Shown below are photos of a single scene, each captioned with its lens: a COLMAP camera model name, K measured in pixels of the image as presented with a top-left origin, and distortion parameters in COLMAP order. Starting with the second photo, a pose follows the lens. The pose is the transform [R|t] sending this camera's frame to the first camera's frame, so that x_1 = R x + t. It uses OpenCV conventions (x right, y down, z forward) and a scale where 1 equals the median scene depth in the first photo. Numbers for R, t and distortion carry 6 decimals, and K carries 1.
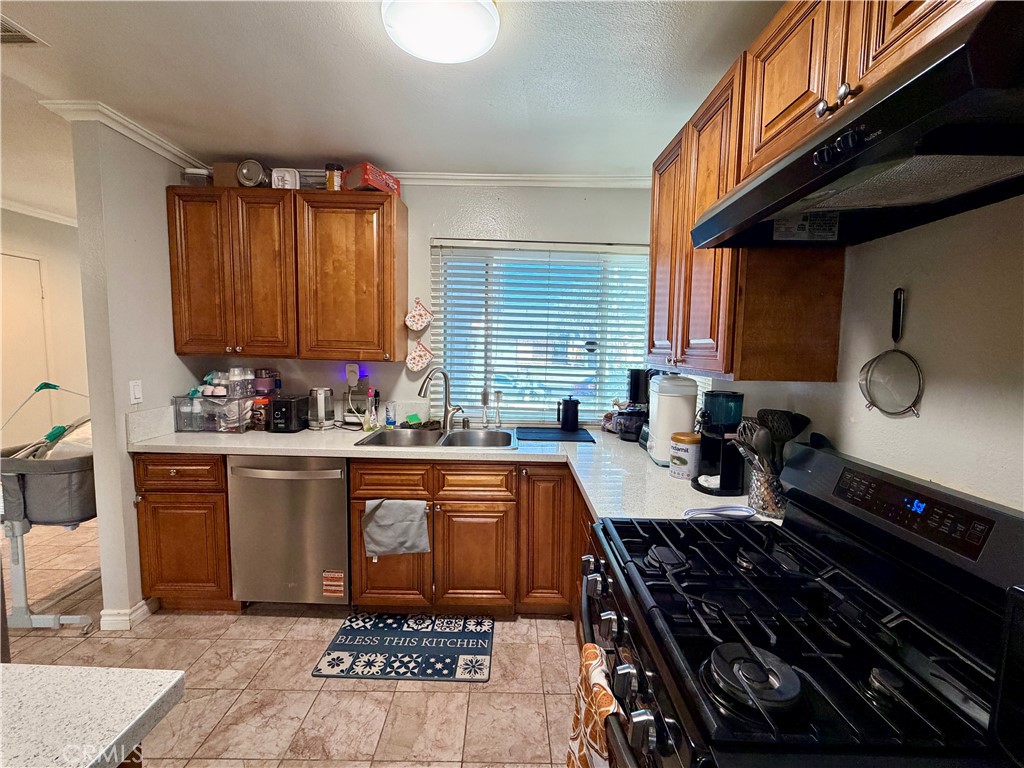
lens RADIAL K [[437.8, 0, 512.7], [0, 437.8, 389.6], [0, 0, 1]] dist [-0.000905, 0.000853]
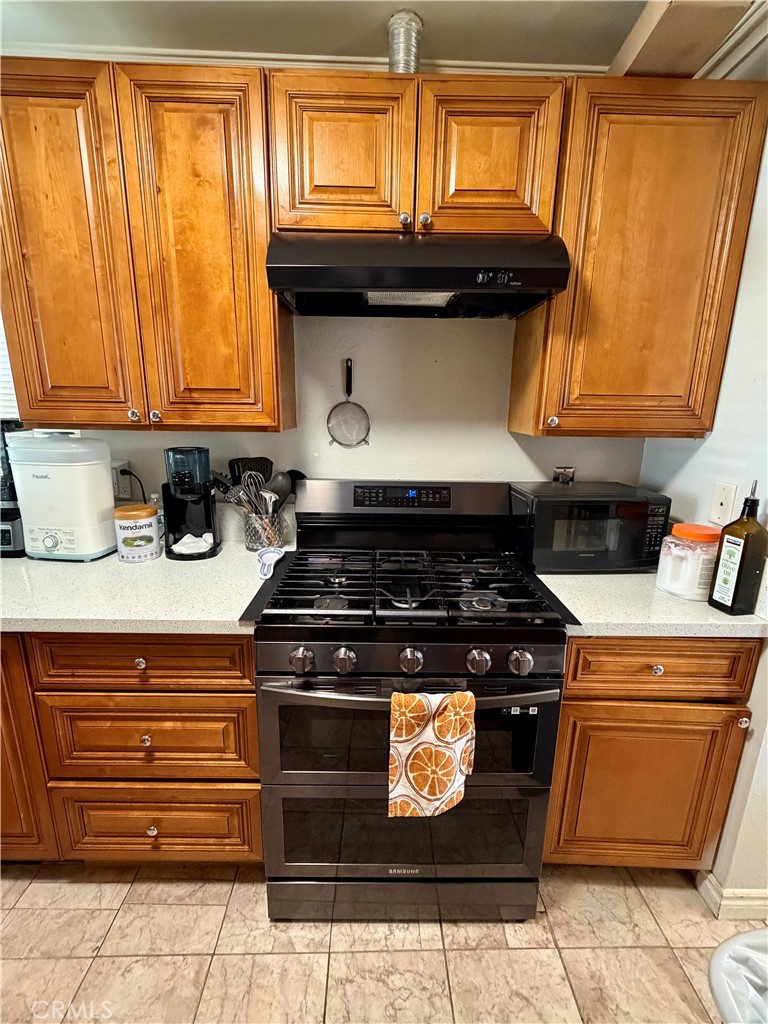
lens RADIAL K [[437.8, 0, 380.4], [0, 437.8, 510.5], [0, 0, 1]] dist [-0.000905, 0.000853]
pose [[-0.000695, -0.255211, 0.966885, -0.351549], [0.081421, 0.963661, 0.254418, -0.055908], [-0.996680, 0.078901, 0.020110, 0.481862]]
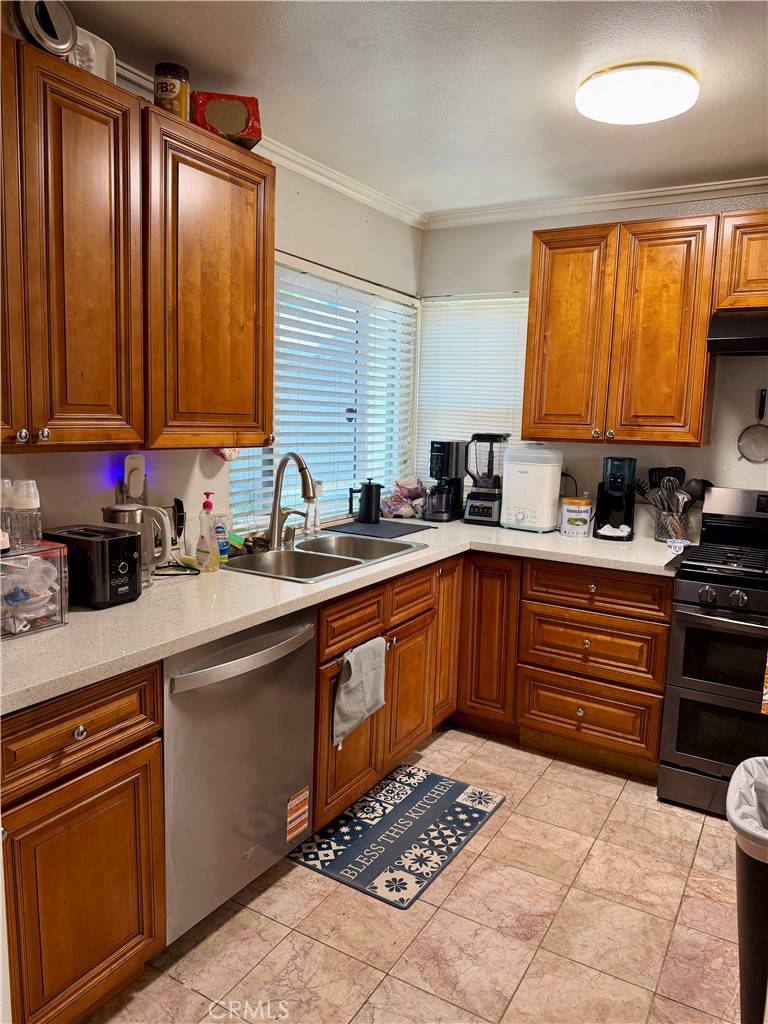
lens RADIAL K [[725.8, 0, 378.5], [0, 725.8, 513.5], [0, 0, 1]] dist [0.036332, -0.030152]
pose [[0.521591, -0.128162, 0.843515, -1.308918], [0.068663, 0.991752, 0.108227, -0.086485], [-0.850428, 0.001468, 0.526089, 0.411031]]
